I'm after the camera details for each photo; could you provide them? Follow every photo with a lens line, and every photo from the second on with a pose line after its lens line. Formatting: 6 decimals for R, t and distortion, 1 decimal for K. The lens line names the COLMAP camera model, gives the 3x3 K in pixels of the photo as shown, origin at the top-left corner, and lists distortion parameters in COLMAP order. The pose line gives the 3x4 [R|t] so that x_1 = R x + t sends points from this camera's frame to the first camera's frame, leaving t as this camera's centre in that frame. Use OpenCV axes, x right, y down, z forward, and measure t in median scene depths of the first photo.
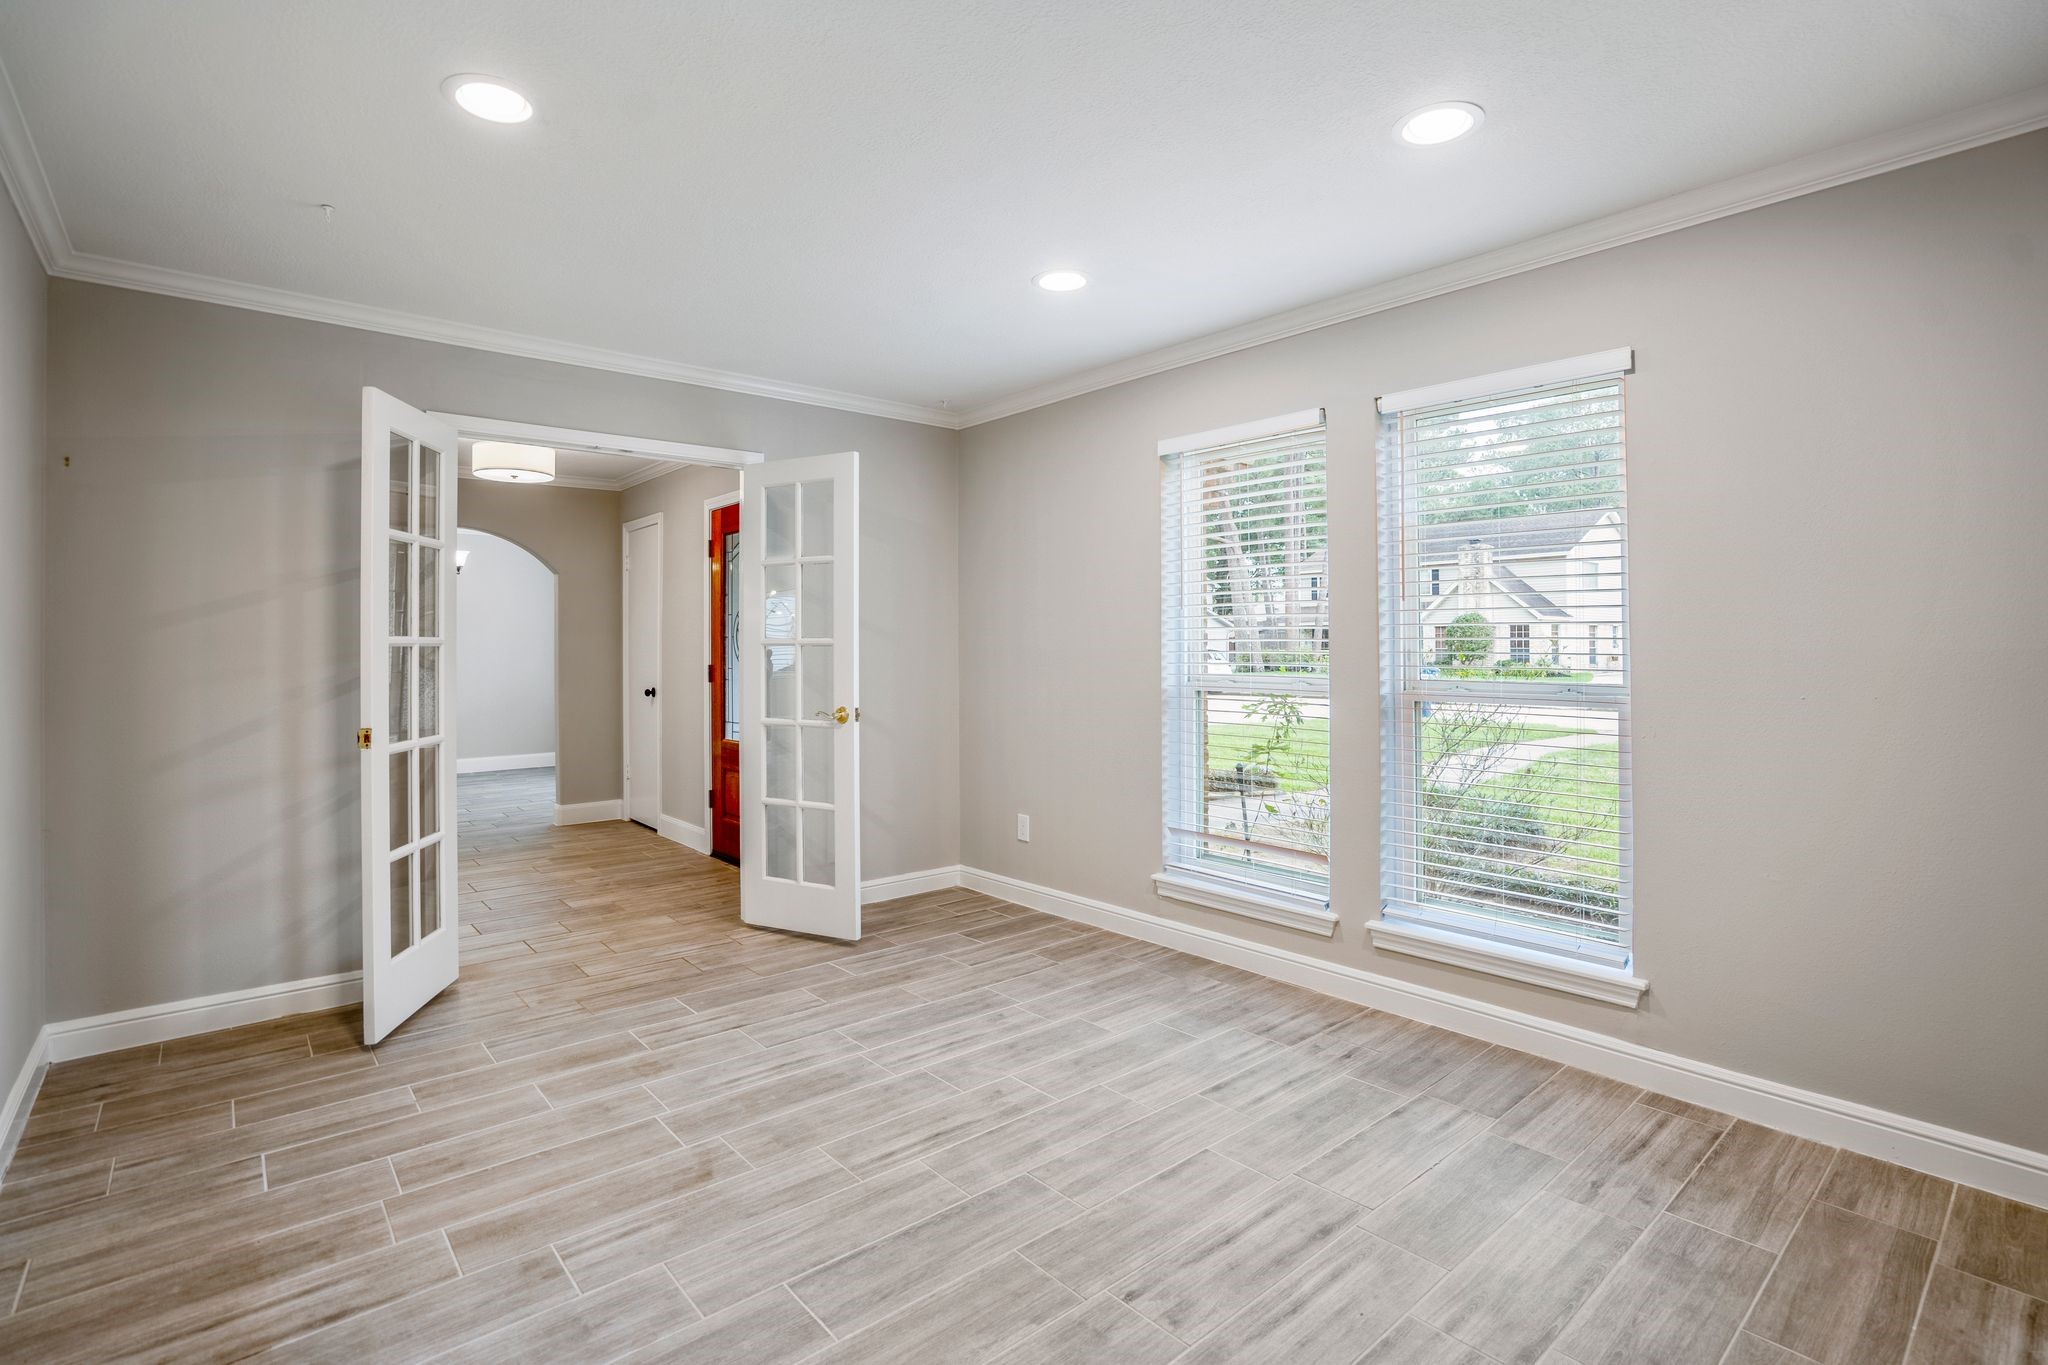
lens RADIAL K [[939.4, 0, 992.7], [0, 939.4, 625.7], [0, 0, 1]] dist [-0.038355, 0.016320]
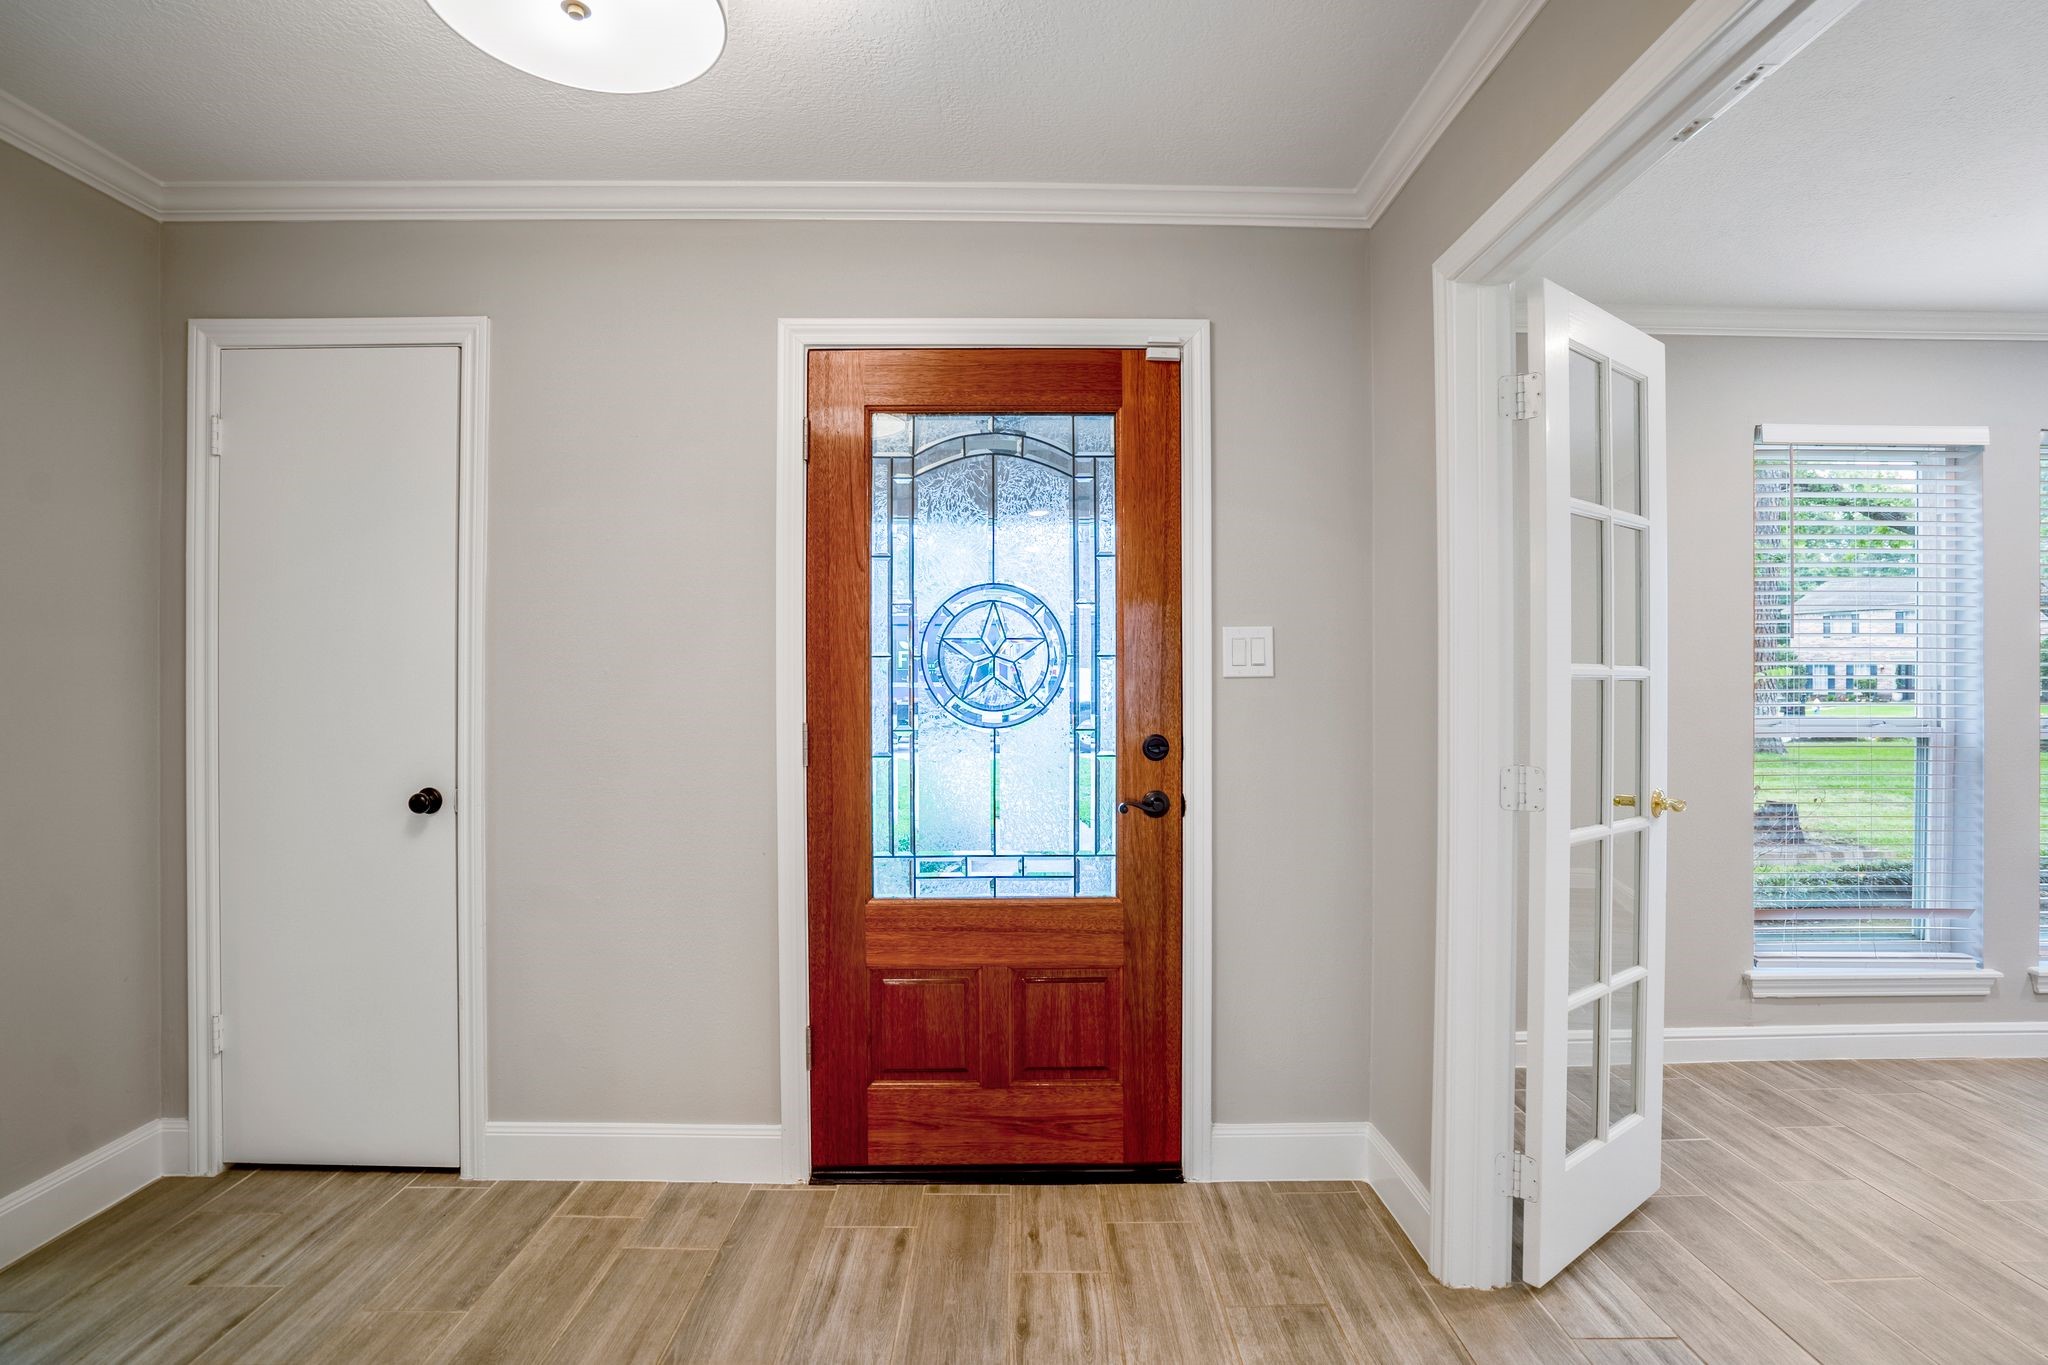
lens RADIAL K [[999.1, 0, 1020.5], [0, 999.1, 652.0], [0, 0, 1]] dist [-0.041160, 0.018295]
pose [[0.635512, 0.020918, 0.771807, -0.907112], [-0.024852, 0.999669, -0.006631, 0.017327], [-0.771691, -0.014967, 0.635822, 1.006021]]
